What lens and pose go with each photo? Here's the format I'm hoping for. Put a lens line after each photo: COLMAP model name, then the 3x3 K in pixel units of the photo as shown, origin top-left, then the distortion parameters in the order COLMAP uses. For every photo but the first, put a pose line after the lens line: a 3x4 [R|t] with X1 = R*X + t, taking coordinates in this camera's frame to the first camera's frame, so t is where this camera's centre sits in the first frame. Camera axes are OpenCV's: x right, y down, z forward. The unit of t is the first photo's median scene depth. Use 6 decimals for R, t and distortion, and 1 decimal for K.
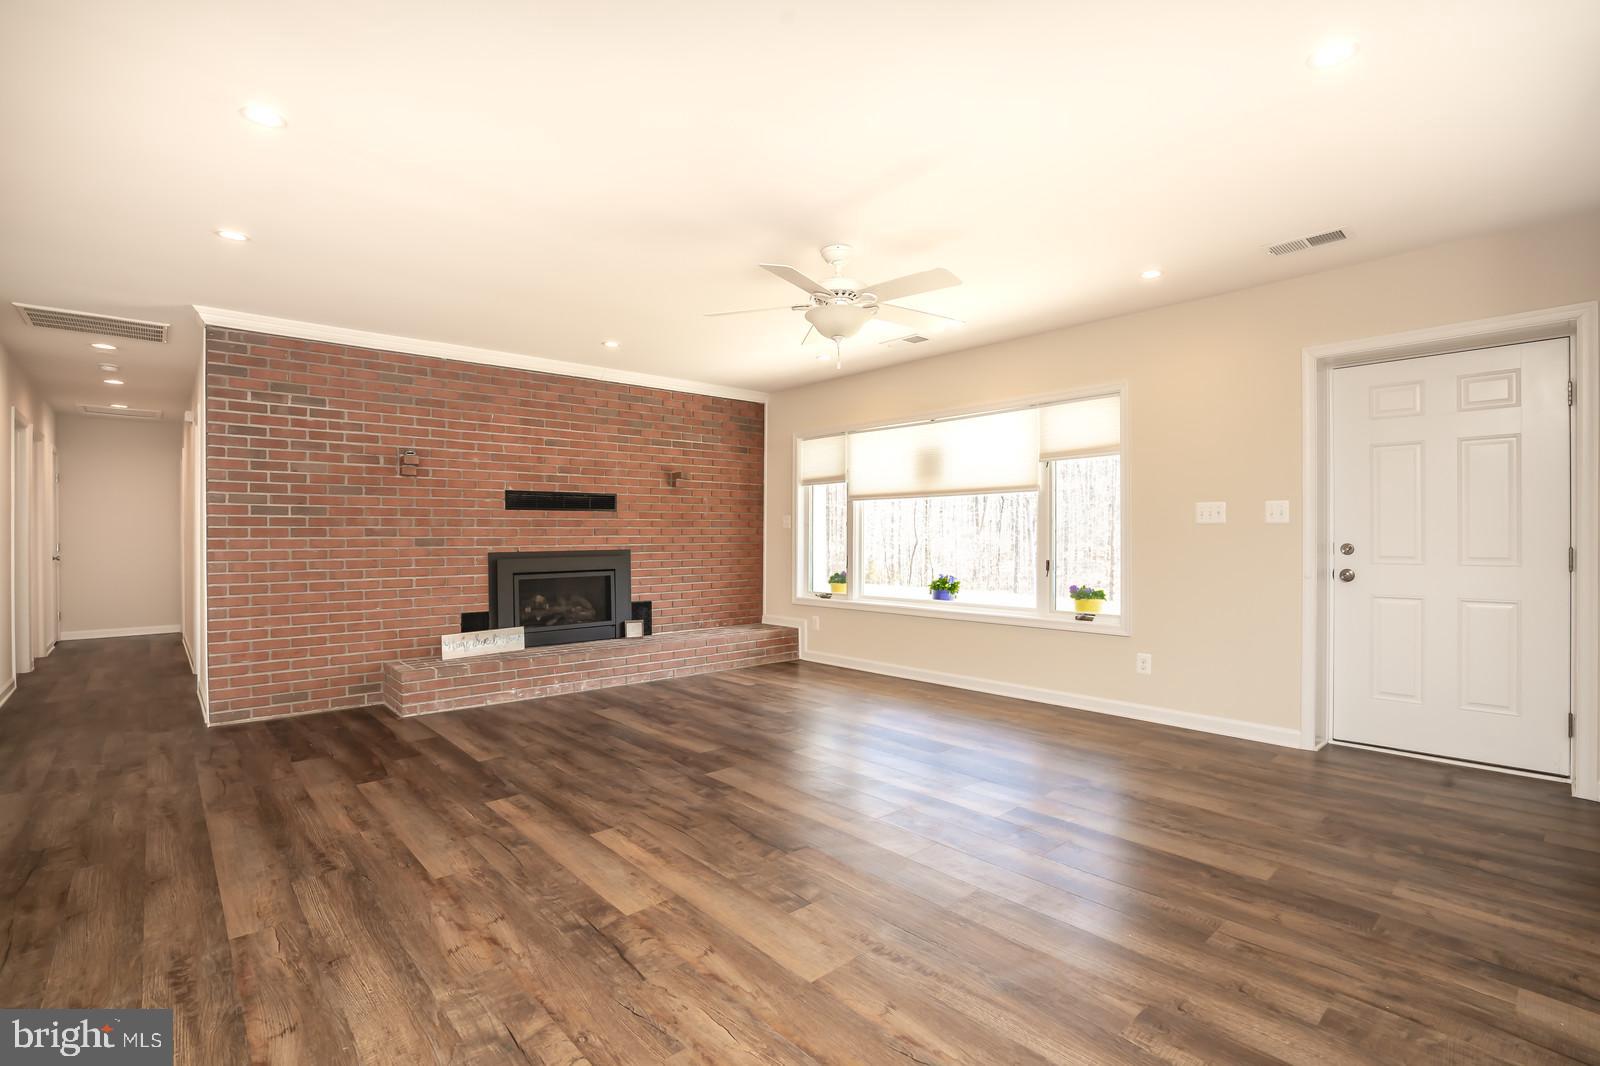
lens RADIAL K [[734.6, 0, 800.0], [0, 734.6, 535.1], [0, 0, 1]] dist [-0.025098, 0.003713]
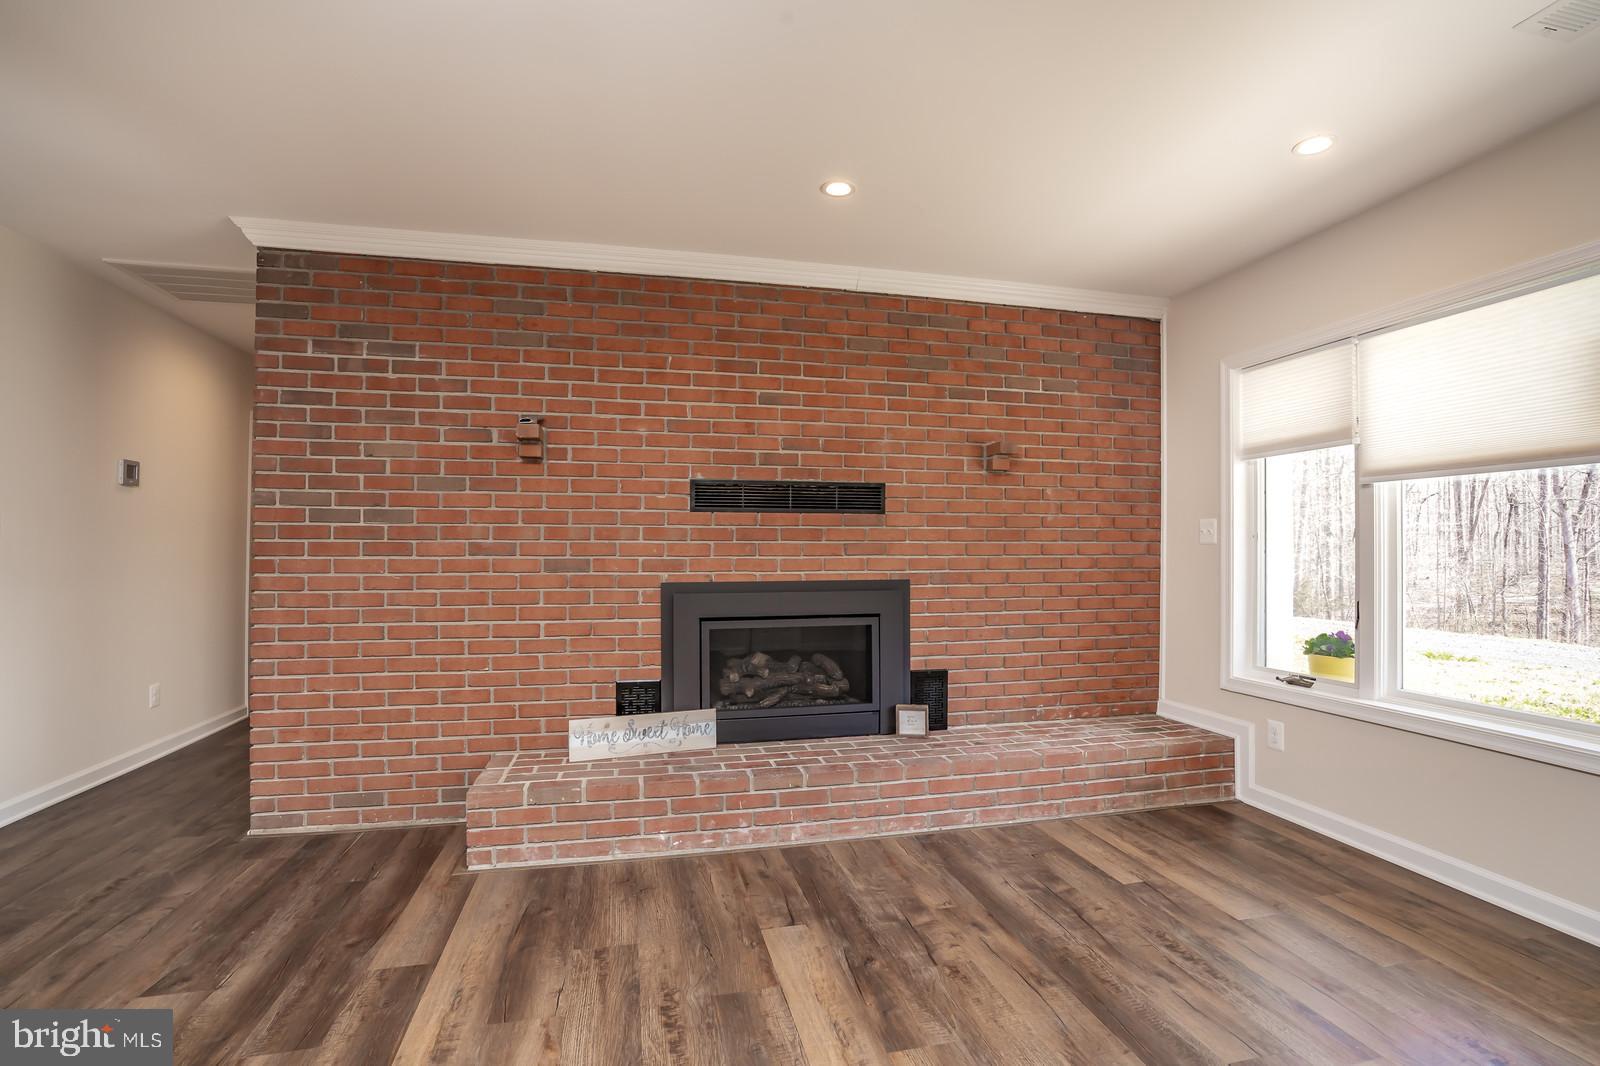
lens RADIAL K [[747.3, 0, 798.8], [0, 747.3, 539.5], [0, 0, 1]] dist [-0.046268, 0.001282]
pose [[0.877558, -0.001938, -0.479466, -0.029001], [-0.004596, 0.999912, -0.012454, -0.004837], [0.479448, 0.013132, 0.877472, 0.500022]]
